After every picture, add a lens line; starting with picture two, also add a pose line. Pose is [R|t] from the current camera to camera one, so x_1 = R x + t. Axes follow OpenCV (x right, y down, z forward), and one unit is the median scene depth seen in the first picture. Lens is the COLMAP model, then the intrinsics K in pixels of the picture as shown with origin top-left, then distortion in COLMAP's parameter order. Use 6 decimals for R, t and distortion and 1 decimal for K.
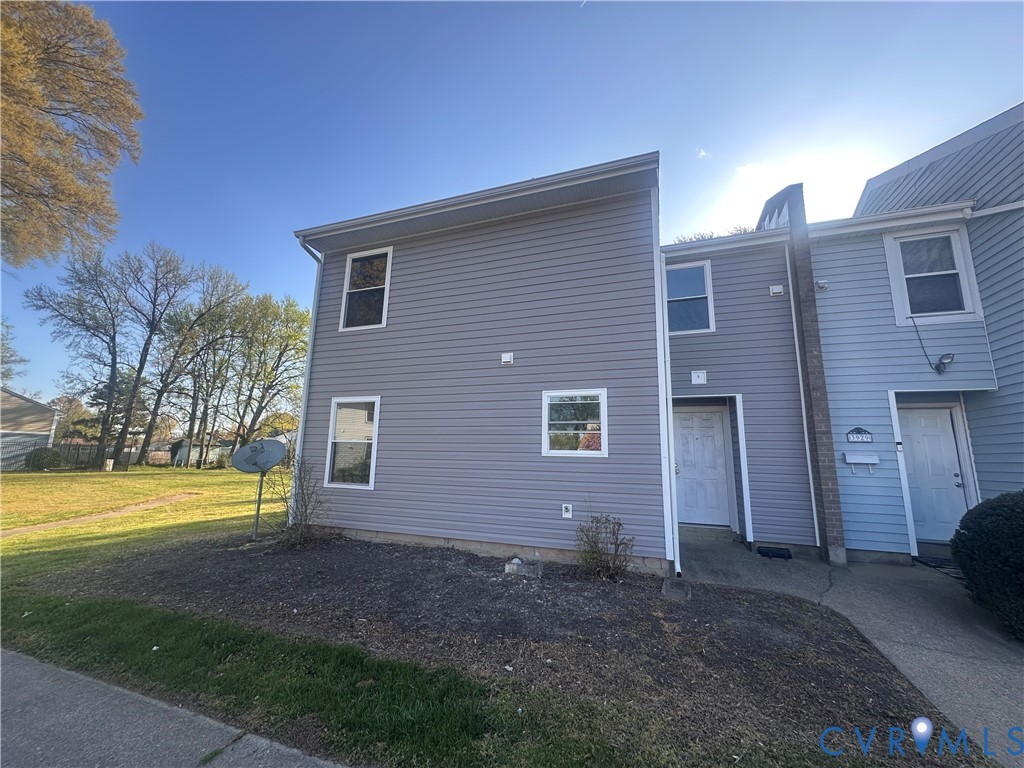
lens RADIAL K [[406.0, 0, 512.0], [0, 406.0, 384.0], [0, 0, 1]] dist [-0.002610, -0.000182]
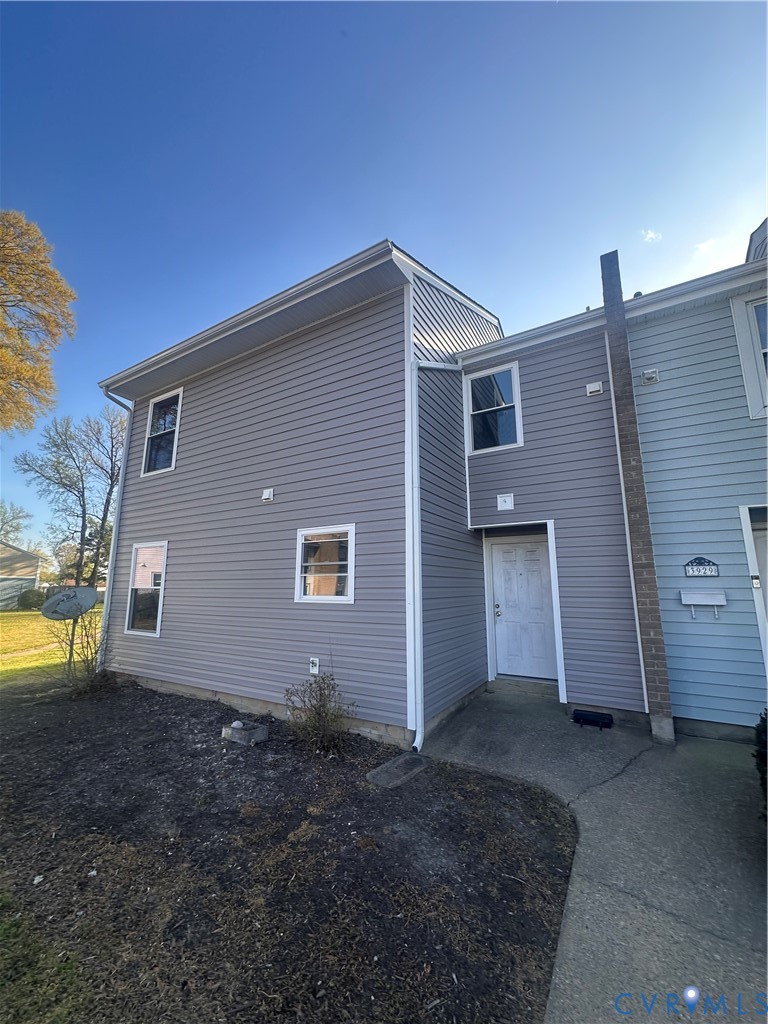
lens RADIAL K [[406.0, 0, 384.0], [0, 406.0, 512.0], [0, 0, 1]] dist [-0.002610, -0.000182]
pose [[0.982309, -0.055301, -0.178916, 0.407087], [0.054325, 0.998470, -0.010353, -0.000959], [0.179215, 0.000450, 0.983810, 0.145922]]
